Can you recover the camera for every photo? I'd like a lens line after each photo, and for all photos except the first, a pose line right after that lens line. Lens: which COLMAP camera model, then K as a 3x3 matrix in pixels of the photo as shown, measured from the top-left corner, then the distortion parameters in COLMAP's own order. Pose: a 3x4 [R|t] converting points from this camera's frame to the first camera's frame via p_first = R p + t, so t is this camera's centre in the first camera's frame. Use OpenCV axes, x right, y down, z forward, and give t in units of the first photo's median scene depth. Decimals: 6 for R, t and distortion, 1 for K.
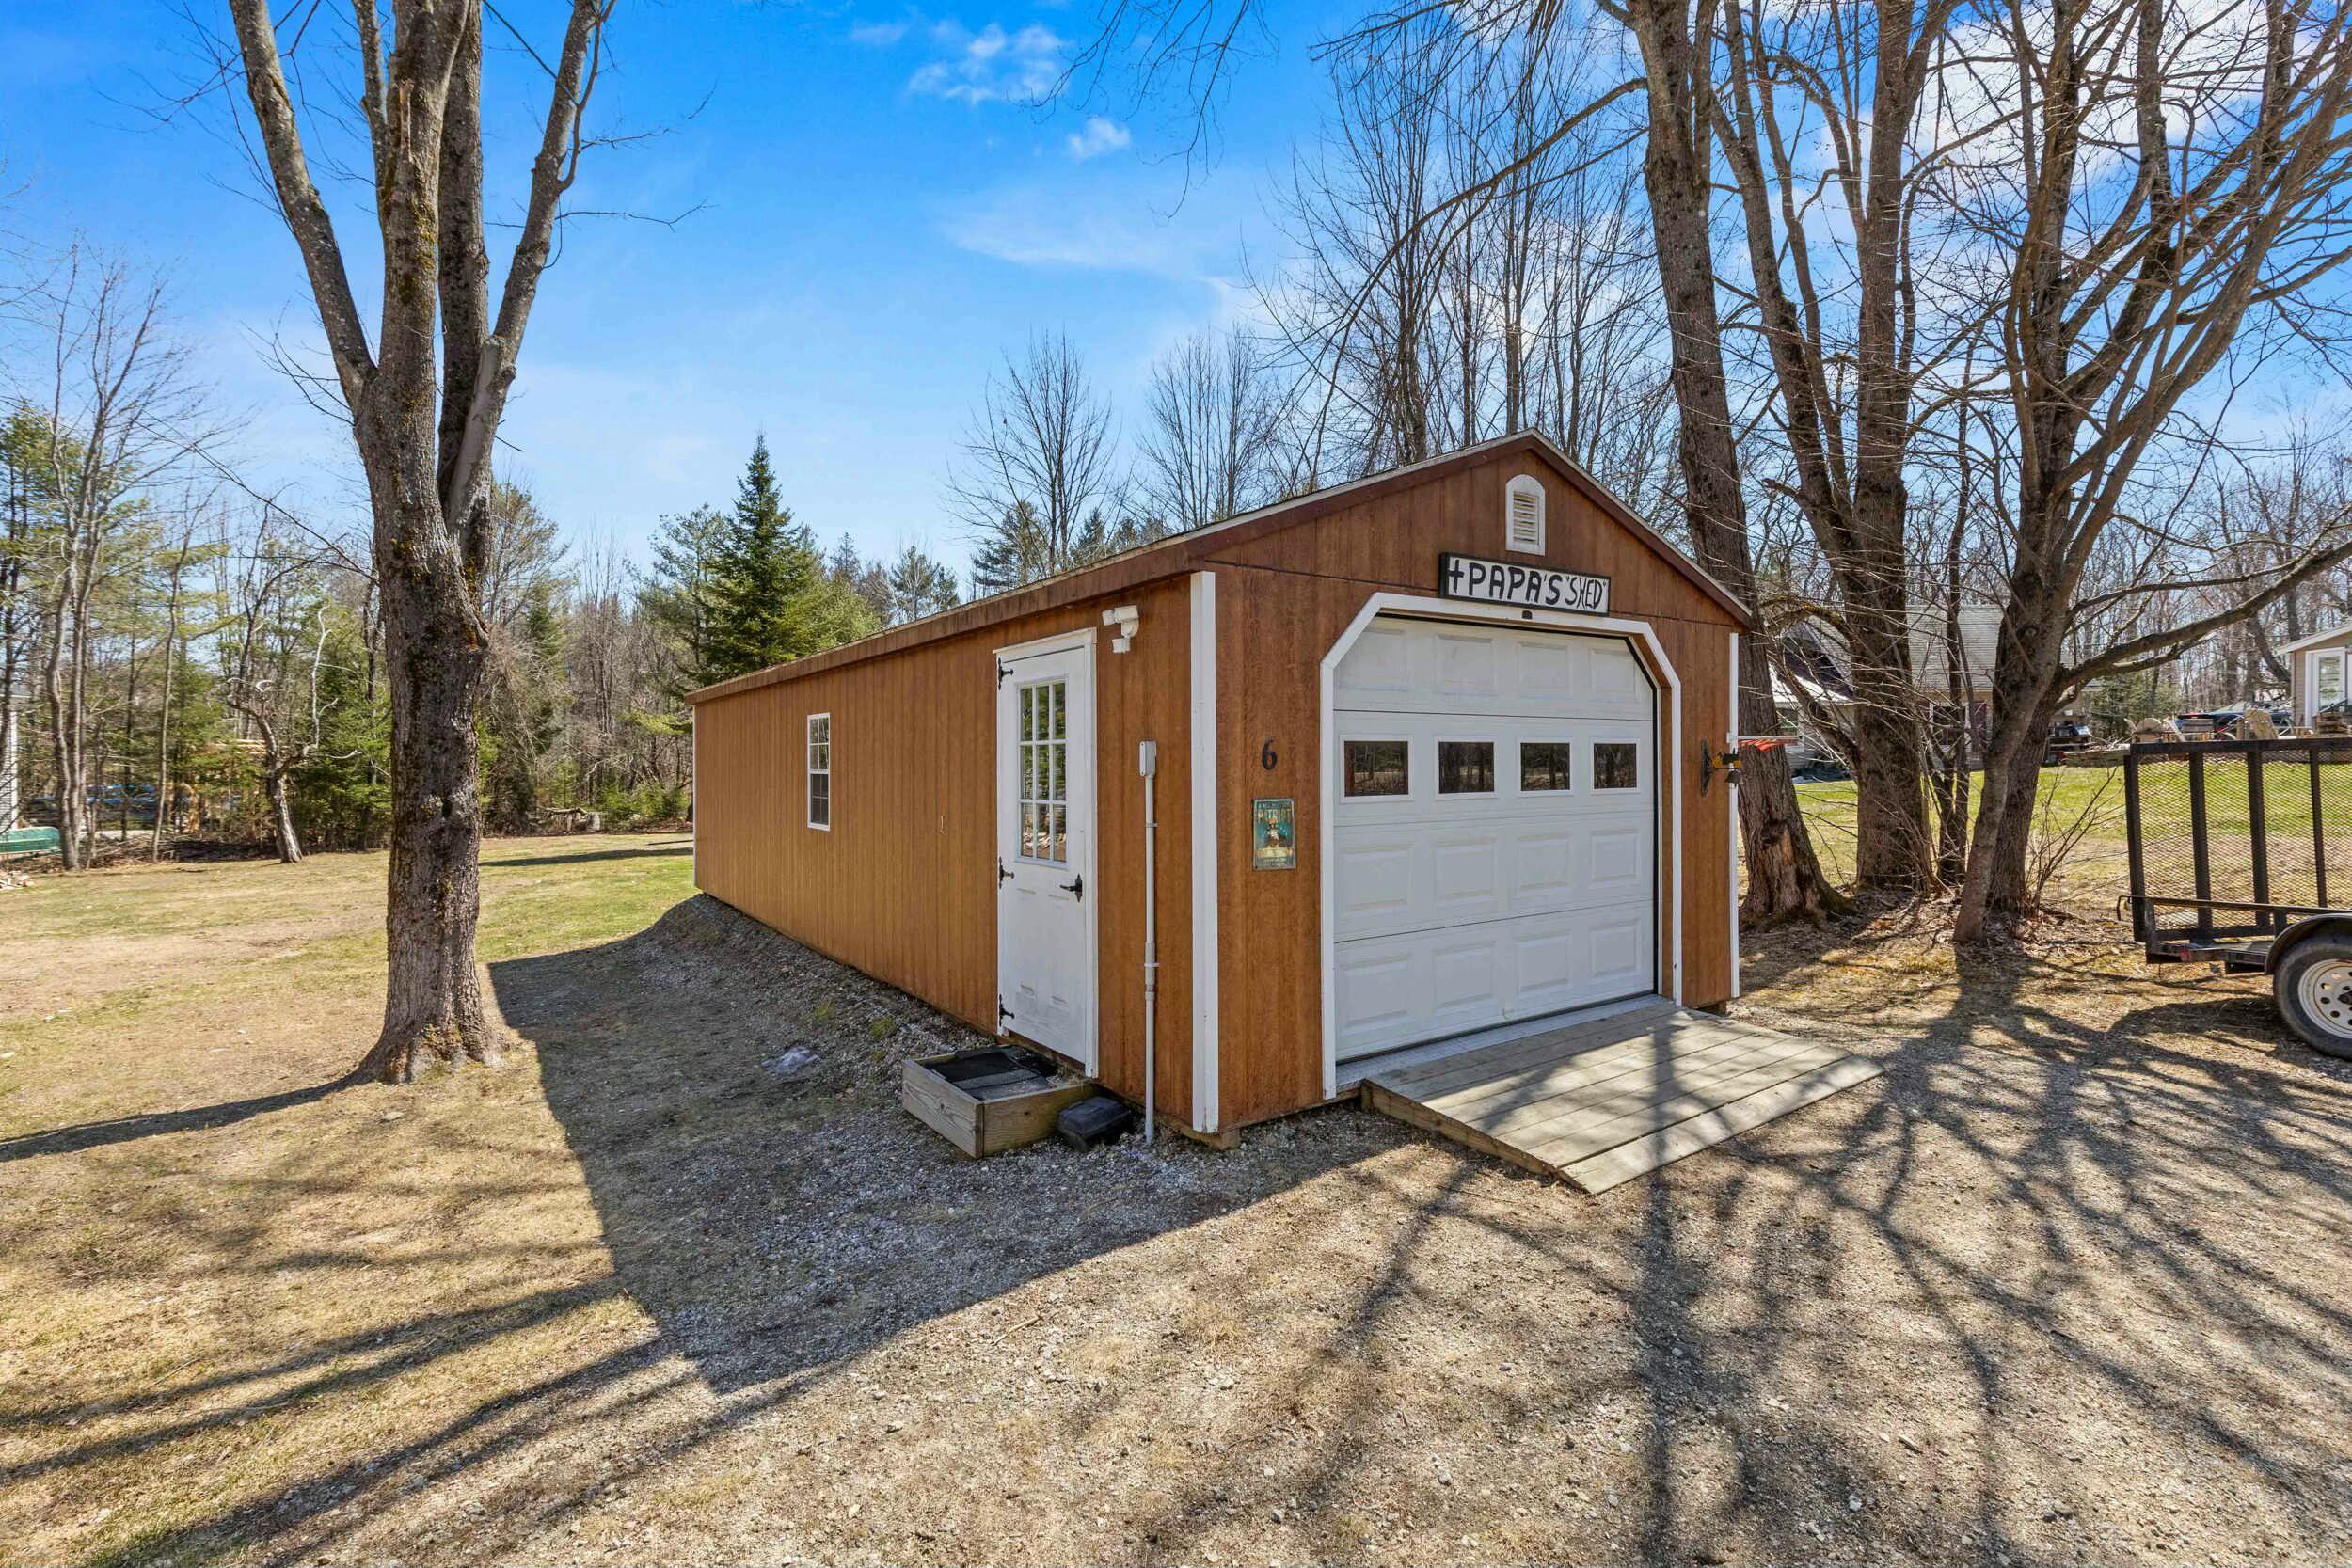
lens RADIAL K [[1057.6, 0, 1176.0], [0, 1057.6, 784.0], [0, 0, 1]] dist [-0.022561, 0.000089]
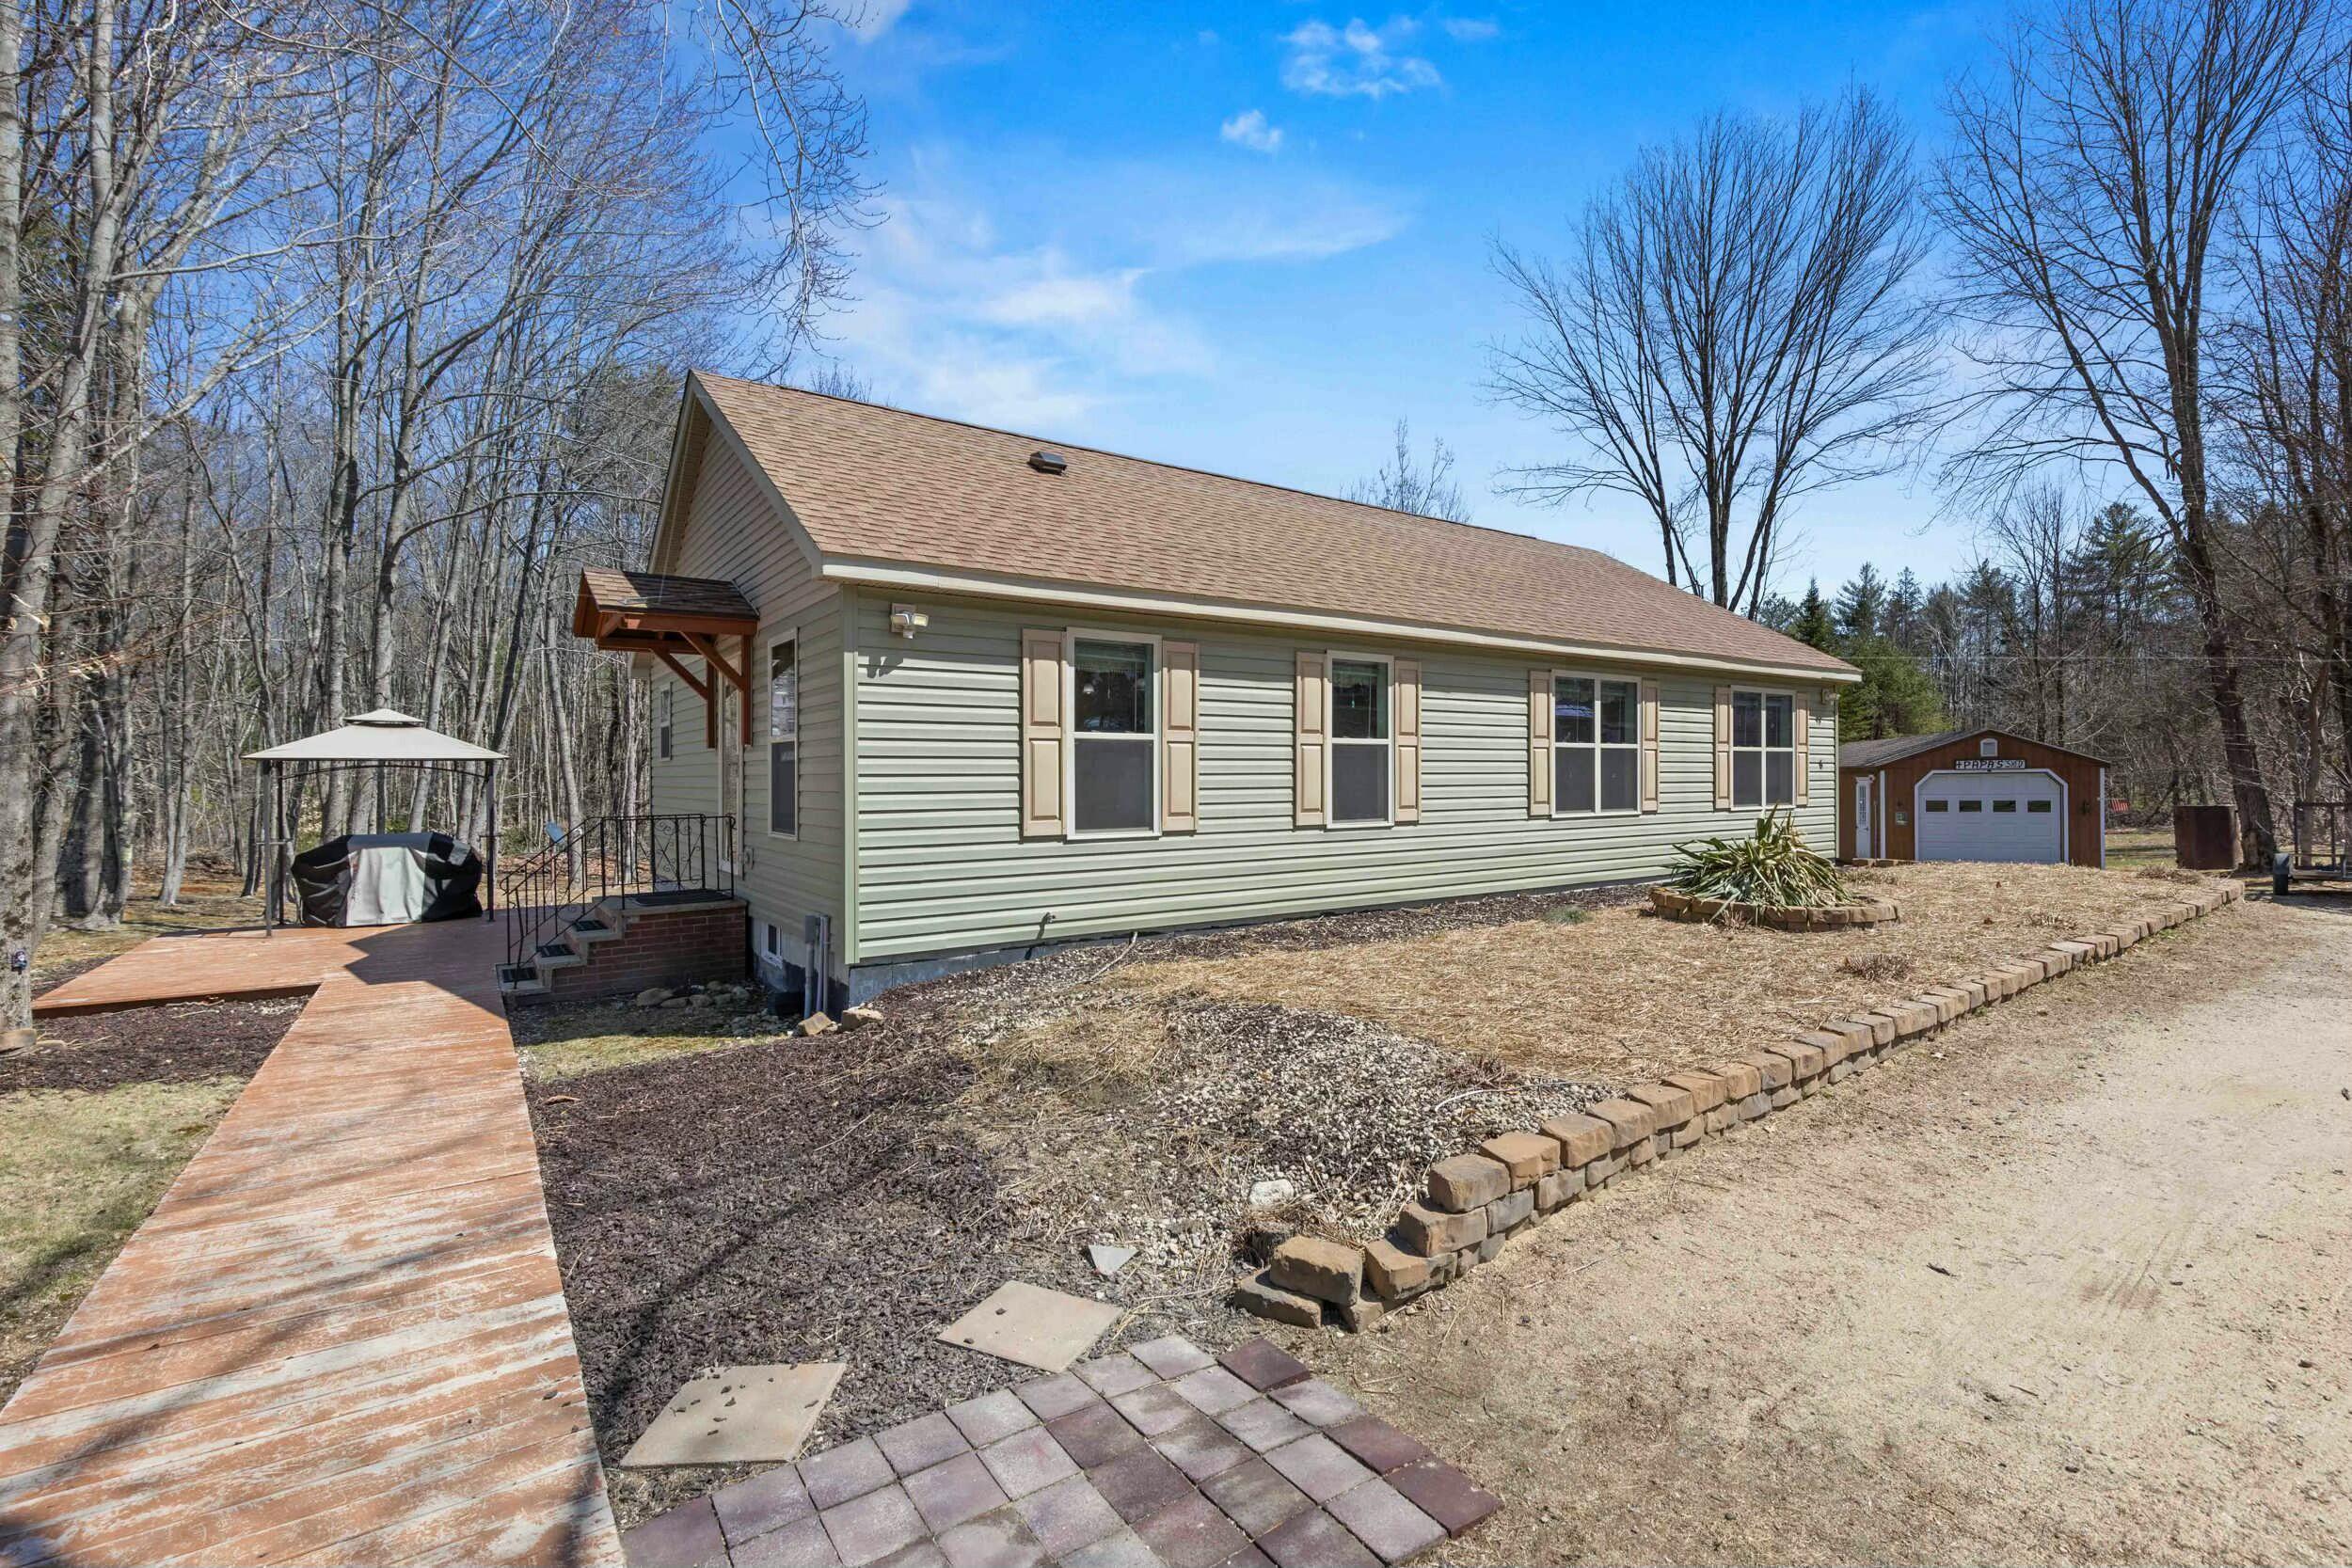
lens RADIAL K [[1057.6, 0, 1176.0], [0, 1057.6, 784.0], [0, 0, 1]] dist [-0.022561, 0.000089]
pose [[0.598885, 0.007527, -0.800800, 1.574330], [-0.014513, 0.999894, -0.001456, -0.048397], [0.800704, 0.012494, 0.598930, -3.762514]]
